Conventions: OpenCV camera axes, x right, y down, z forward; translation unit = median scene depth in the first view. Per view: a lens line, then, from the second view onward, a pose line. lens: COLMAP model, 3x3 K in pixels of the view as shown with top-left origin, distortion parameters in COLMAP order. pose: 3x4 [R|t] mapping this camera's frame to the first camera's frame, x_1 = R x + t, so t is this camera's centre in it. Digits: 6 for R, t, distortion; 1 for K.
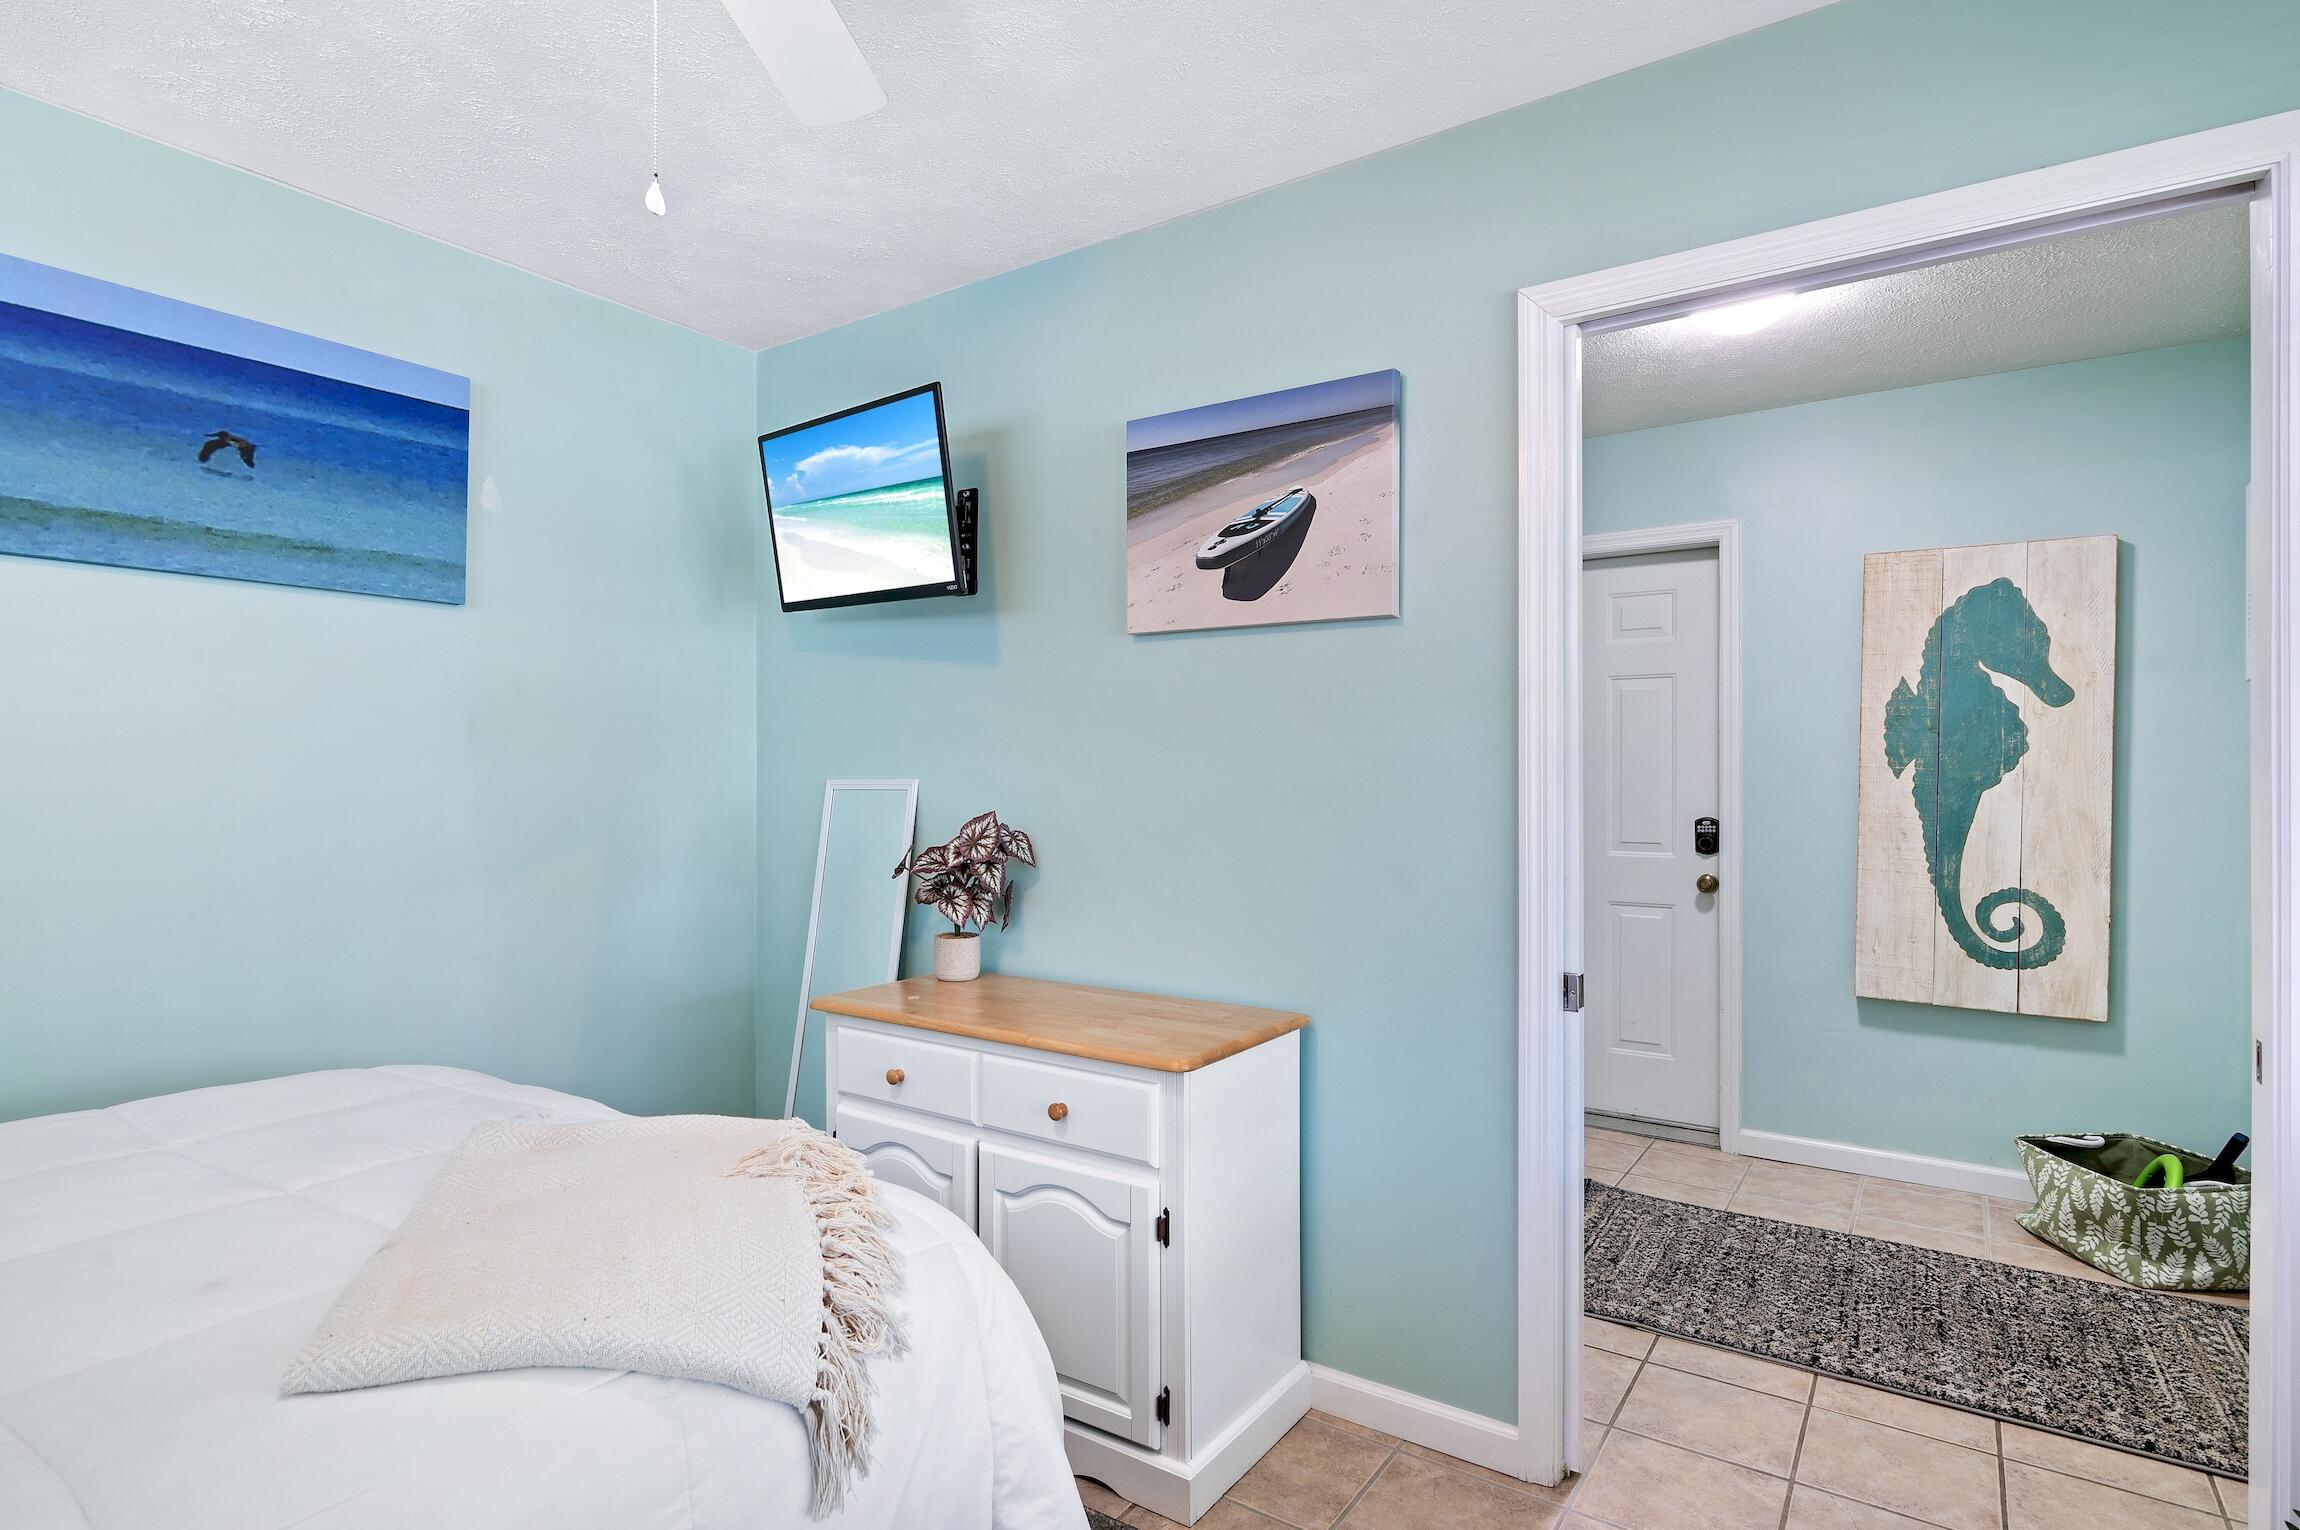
lens RADIAL K [[1171.5, 0, 1149.4], [0, 1171.5, 773.4], [0, 0, 1]] dist [-0.000253, 0.000037]
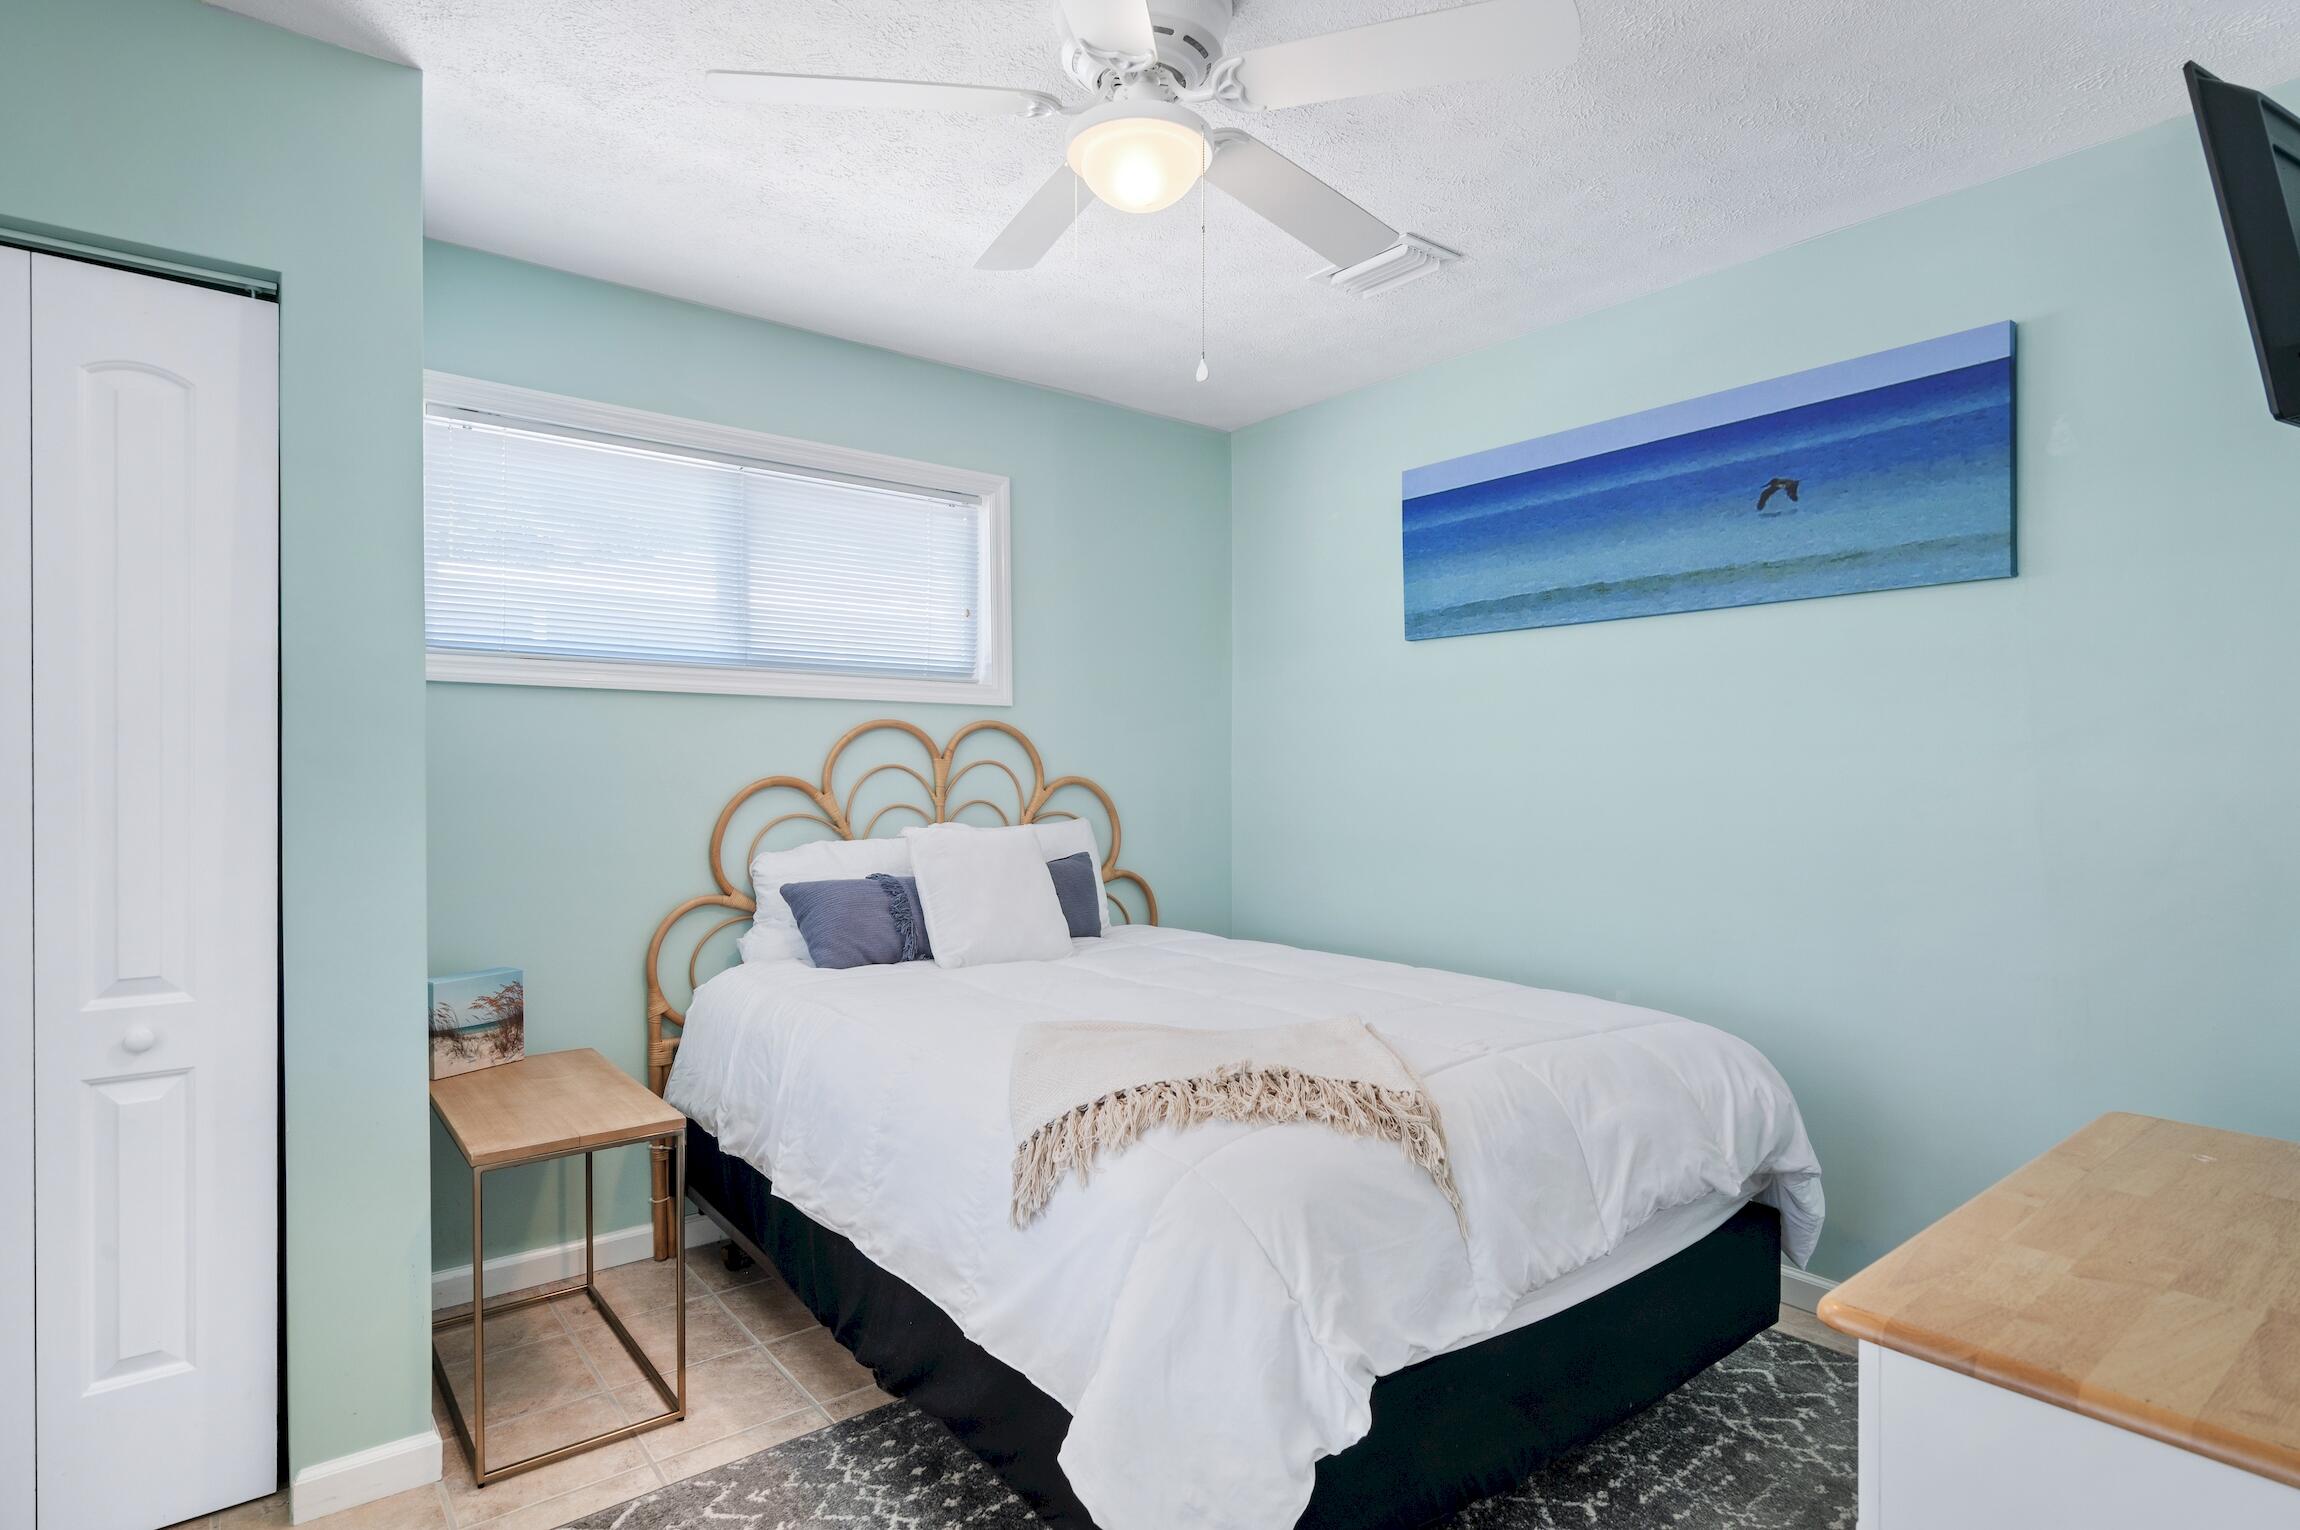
lens RADIAL K [[1171.5, 0, 1148.2], [0, 1171.5, 765.3], [0, 0, 1]] dist [-0.000253, 0.000037]
pose [[-0.290367, -0.000461, -0.956915, 0.506154], [0.003127, 0.999994, -0.001431, -0.002112], [0.956910, -0.003408, -0.290364, 0.705889]]
